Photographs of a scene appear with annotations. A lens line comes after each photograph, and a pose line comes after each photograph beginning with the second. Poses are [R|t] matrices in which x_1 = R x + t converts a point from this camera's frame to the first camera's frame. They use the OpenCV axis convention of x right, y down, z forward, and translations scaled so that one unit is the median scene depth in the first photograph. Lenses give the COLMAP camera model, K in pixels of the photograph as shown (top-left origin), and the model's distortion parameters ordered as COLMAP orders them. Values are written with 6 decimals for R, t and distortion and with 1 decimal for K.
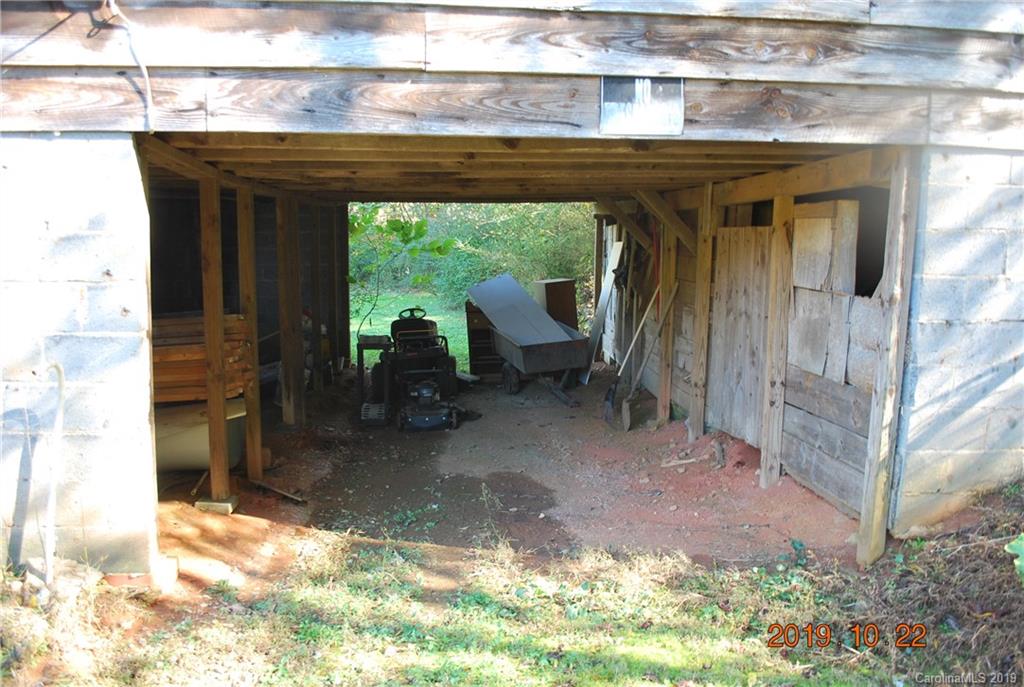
lens RADIAL K [[812.6, 0, 512.3], [0, 812.6, 344.3], [0, 0, 1]] dist [-0.079745, -0.000503]
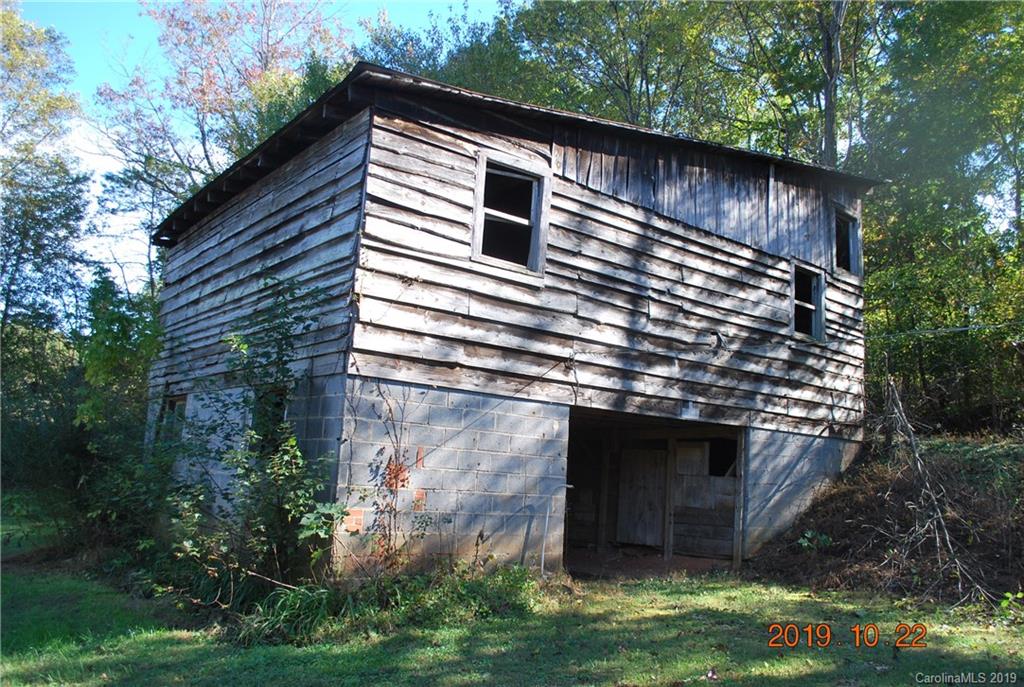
lens RADIAL K [[812.6, 0, 515.4], [0, 812.6, 337.6], [0, 0, 1]] dist [-0.079745, -0.000503]
pose [[0.835492, 0.128858, 0.534180, -2.065579], [0.021924, 0.963525, -0.266717, 0.249943], [-0.549065, 0.234551, 0.802193, -1.182075]]
